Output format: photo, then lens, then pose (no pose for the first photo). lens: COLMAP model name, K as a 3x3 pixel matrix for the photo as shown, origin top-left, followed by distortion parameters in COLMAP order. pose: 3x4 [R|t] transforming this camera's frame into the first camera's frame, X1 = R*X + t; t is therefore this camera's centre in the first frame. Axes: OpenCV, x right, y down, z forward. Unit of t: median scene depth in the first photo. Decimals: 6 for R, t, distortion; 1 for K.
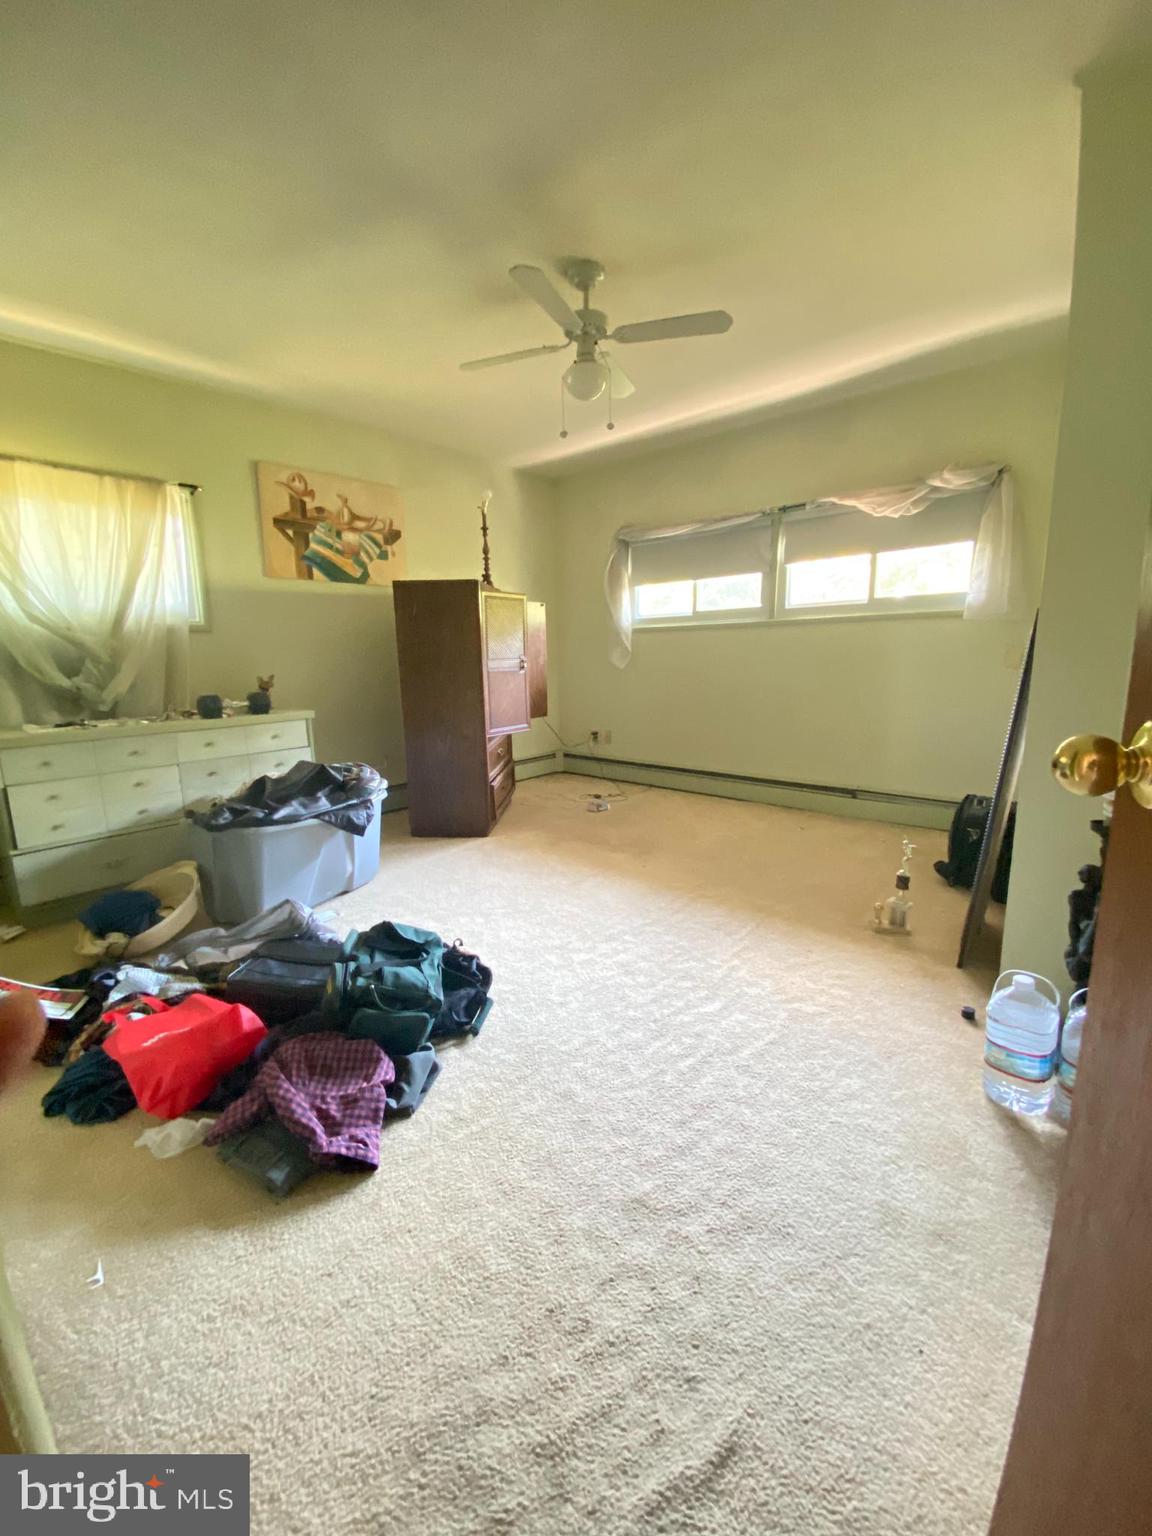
lens RADIAL K [[624.2, 0, 576.3], [0, 624.2, 763.2], [0, 0, 1]] dist [-0.000136, -0.000026]
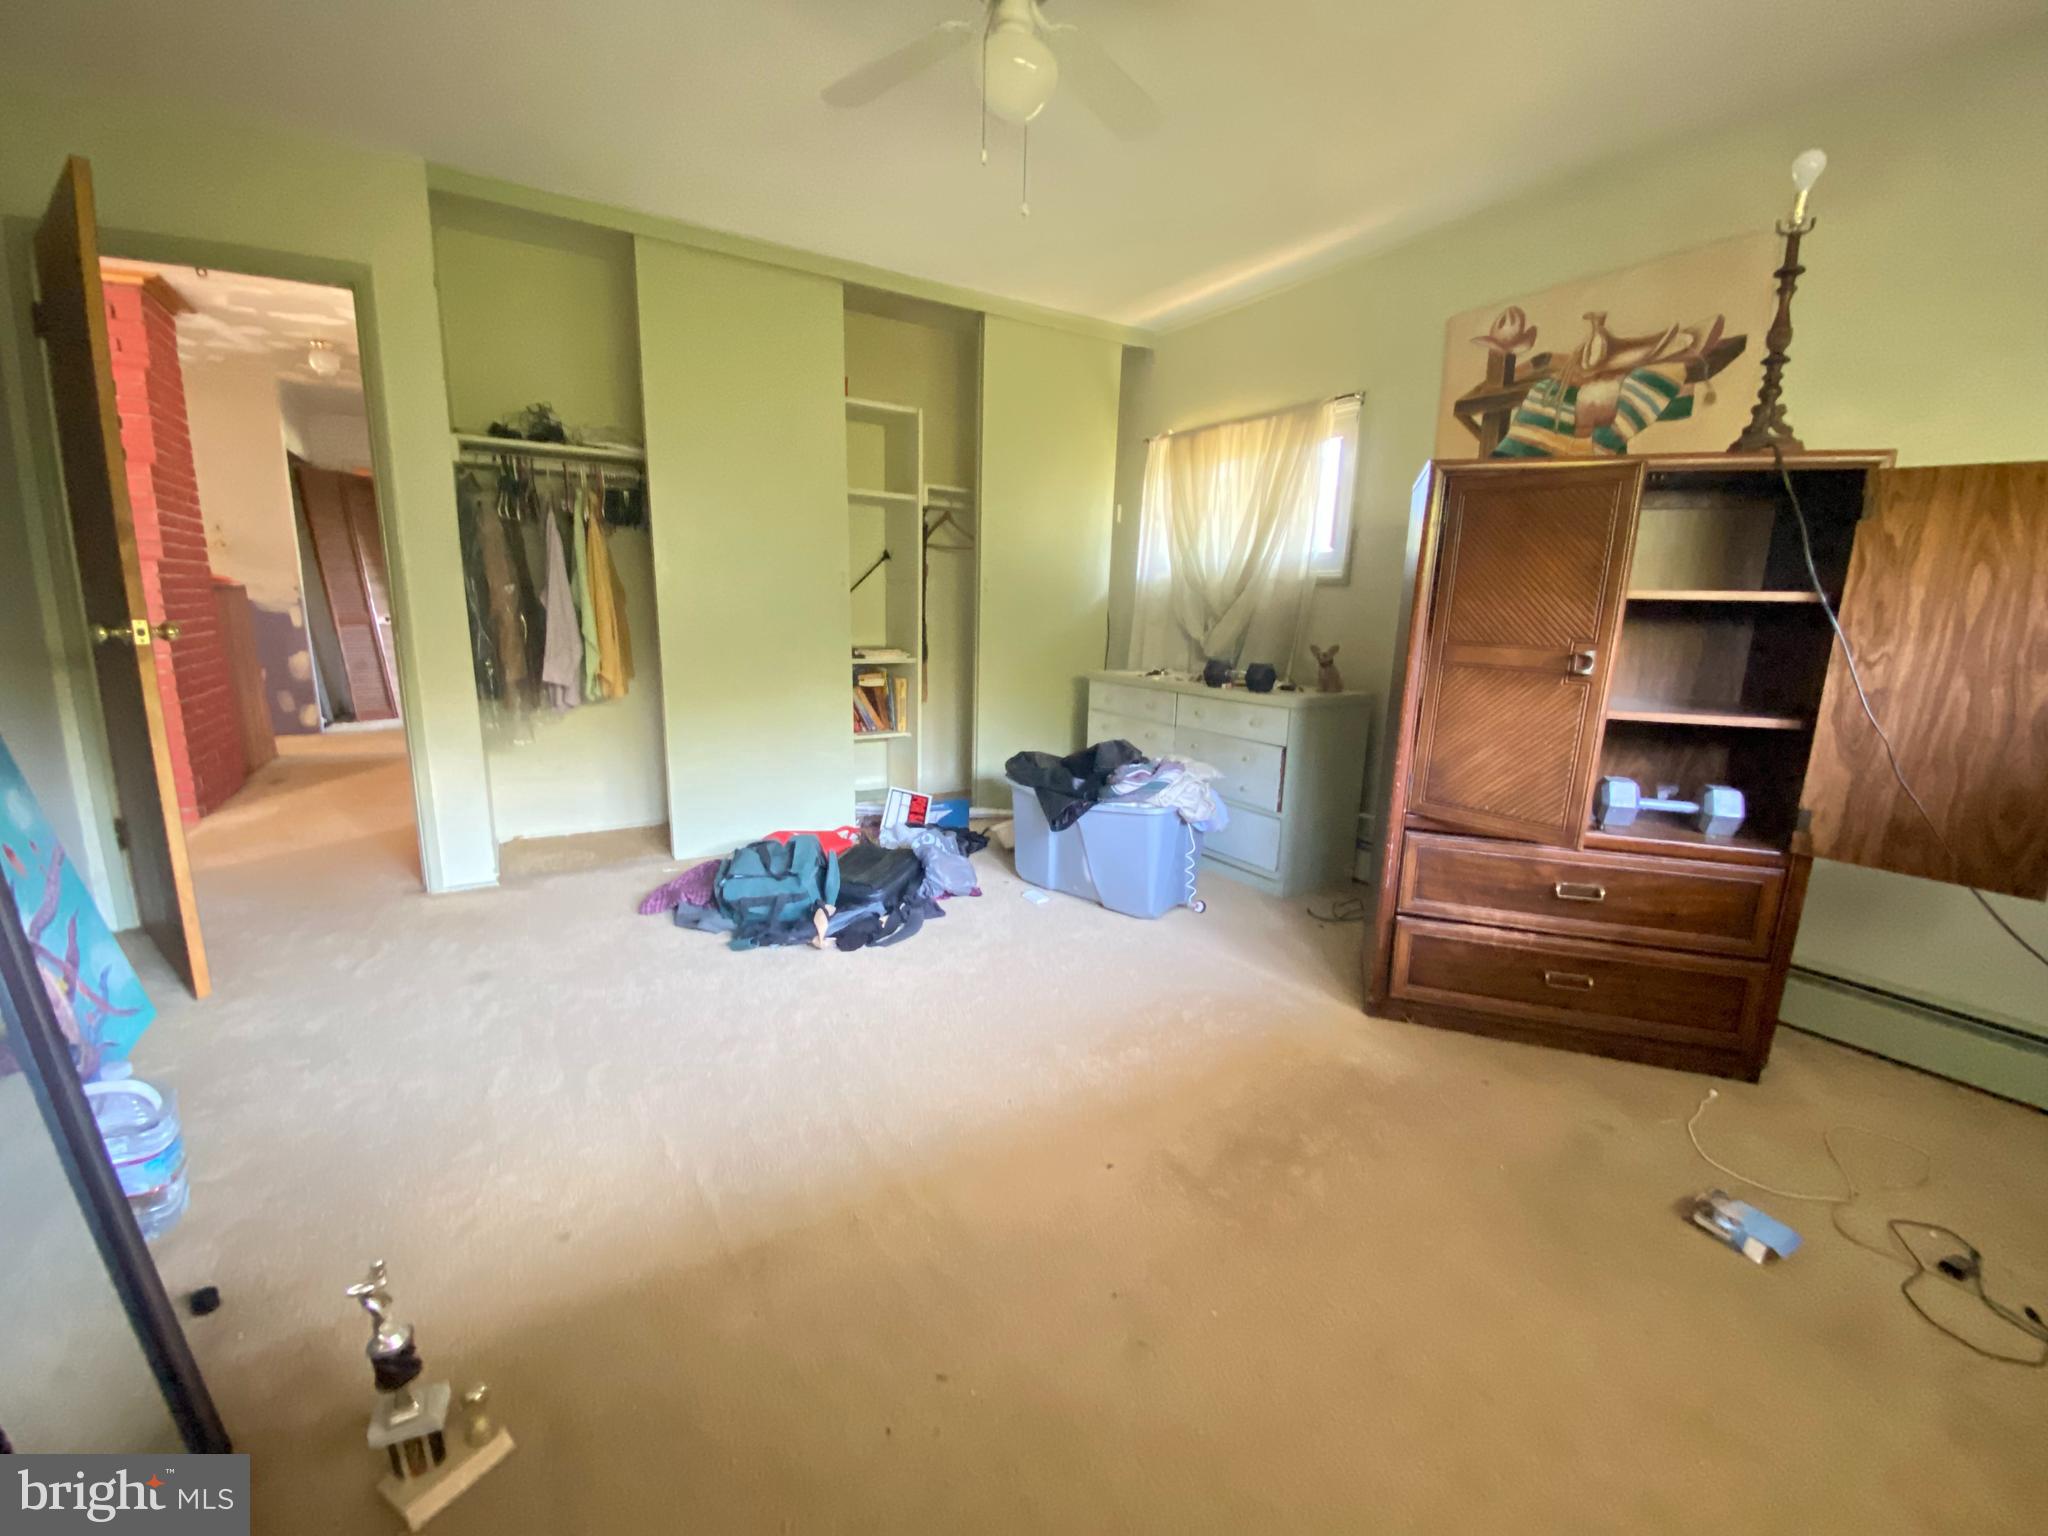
lens RADIAL K [[832.3, 0, 1022.3], [0, 832.3, 770.4], [0, 0, 1]] dist [-0.000136, -0.000026]
pose [[-0.246005, 0.192509, -0.949959, 0.457352], [-0.197258, 0.949624, 0.243524, -0.147322], [0.948984, 0.247295, -0.195638, 0.781470]]
